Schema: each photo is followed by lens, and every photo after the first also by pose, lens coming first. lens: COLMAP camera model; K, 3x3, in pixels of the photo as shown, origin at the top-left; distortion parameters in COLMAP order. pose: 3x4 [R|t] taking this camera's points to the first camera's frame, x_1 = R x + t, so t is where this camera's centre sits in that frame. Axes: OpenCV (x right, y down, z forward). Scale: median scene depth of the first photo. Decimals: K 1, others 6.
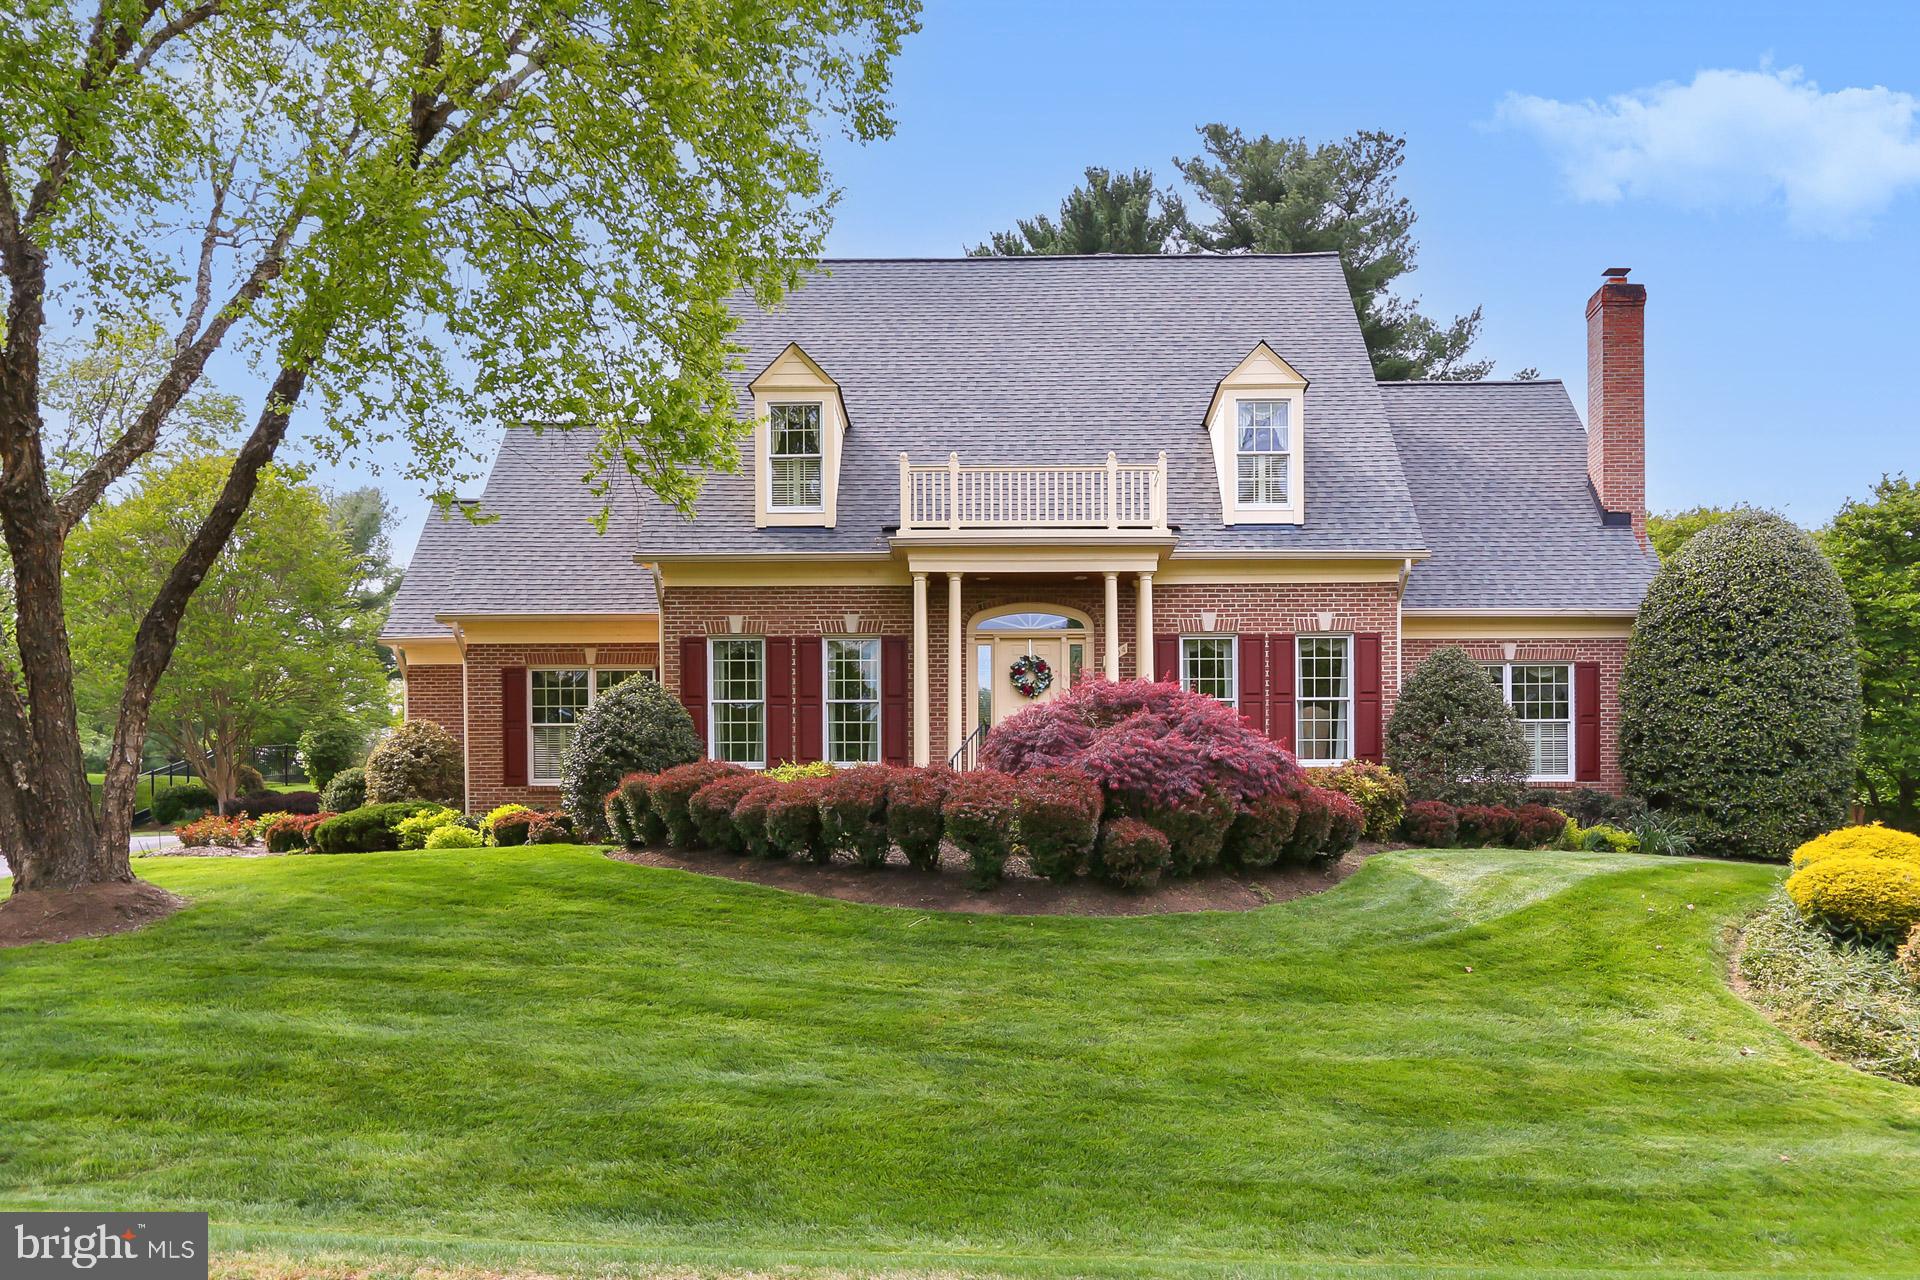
lens RADIAL K [[1762.0, 0, 962.0], [0, 1762.0, 637.4], [0, 0, 1]] dist [-0.009099, 0.000000]
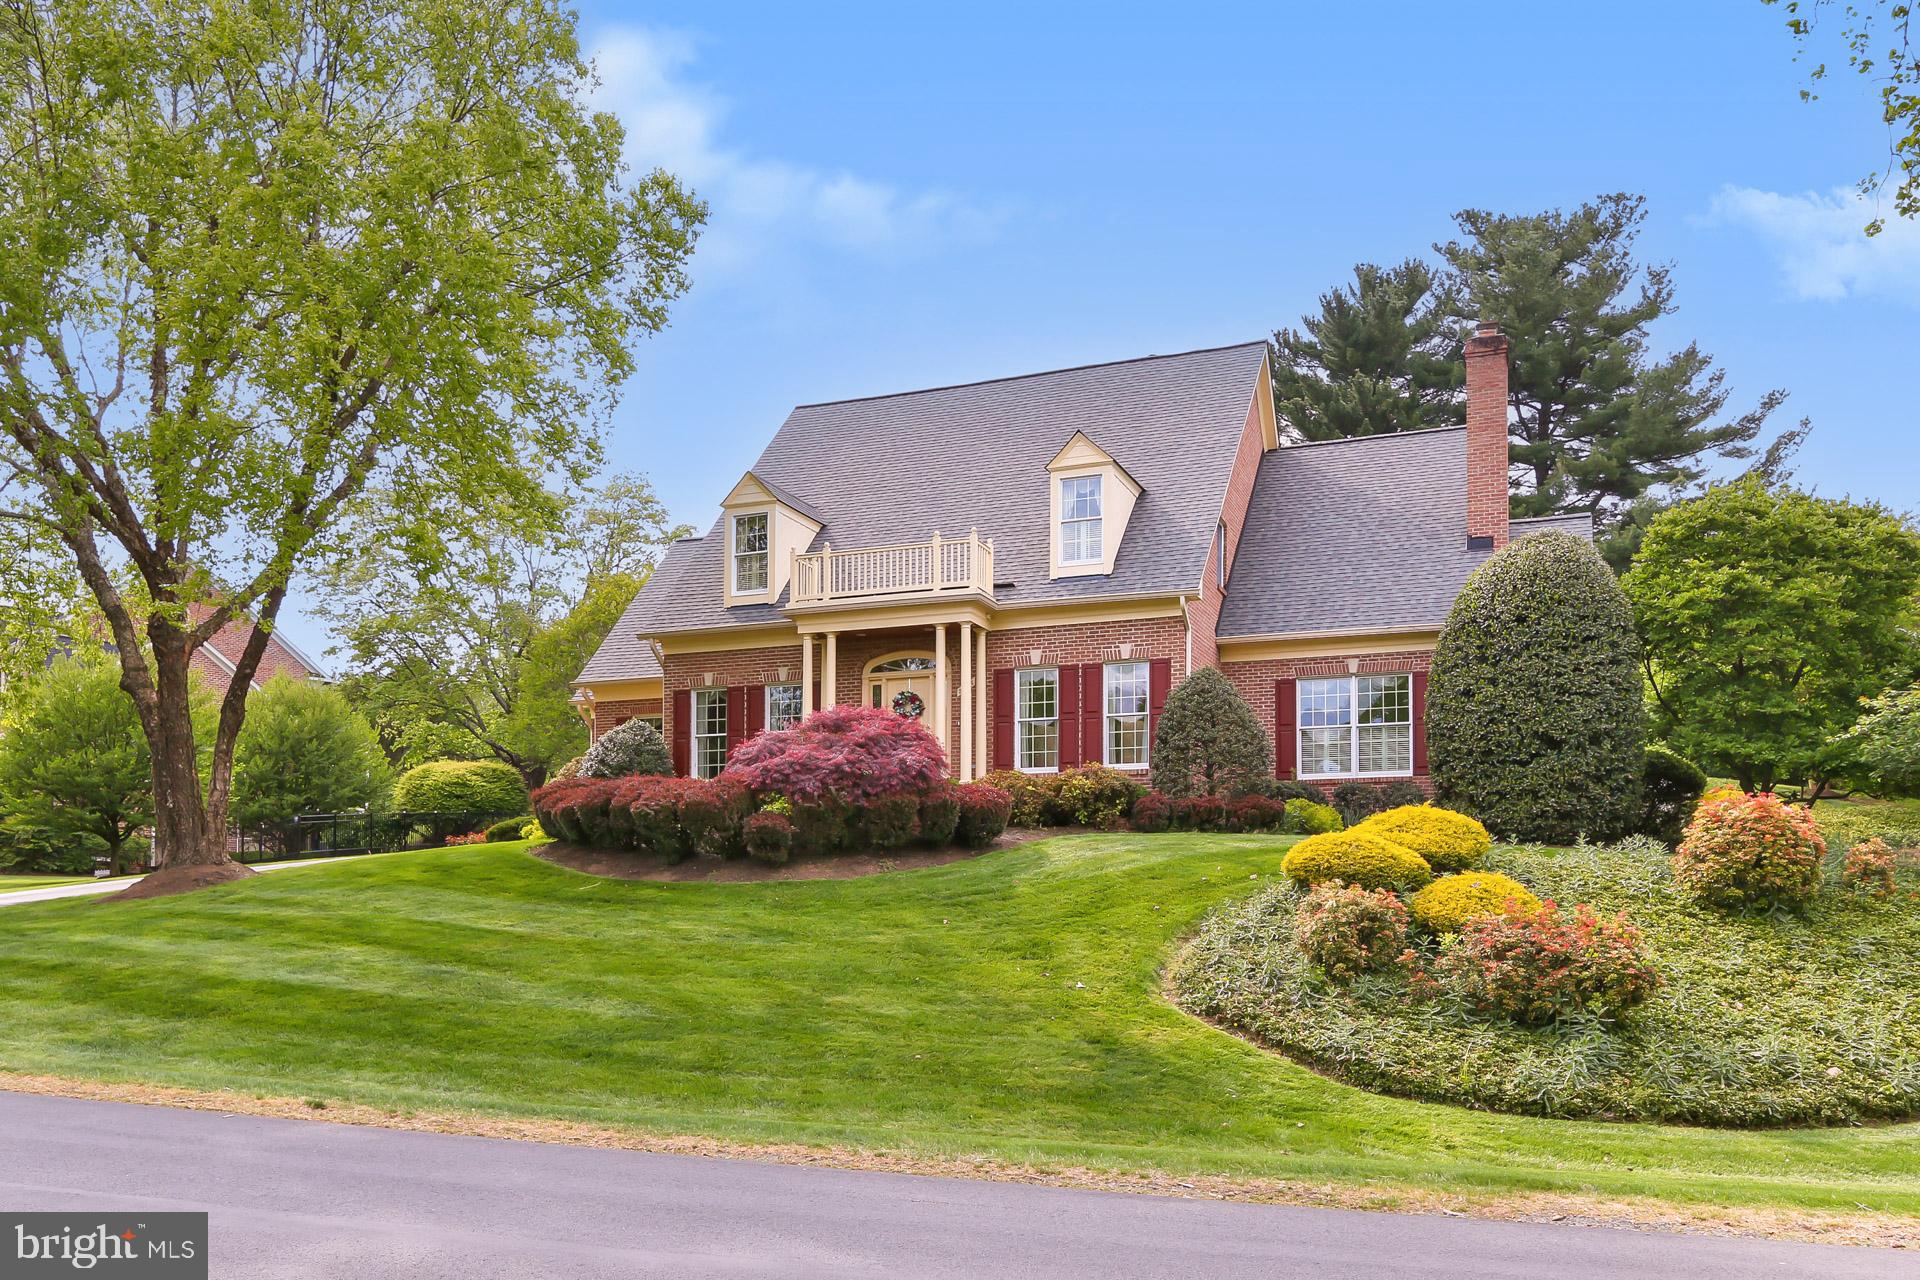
lens RADIAL K [[1475.1, 0, 959.0], [0, 1475.1, 639.8], [0, 0, 1]] dist [-0.009698, -0.002811]
pose [[0.931088, -0.062696, -0.359368, 0.468292], [0.052261, 0.997884, -0.038690, 0.016682], [0.361033, 0.017243, 0.932394, -0.004677]]
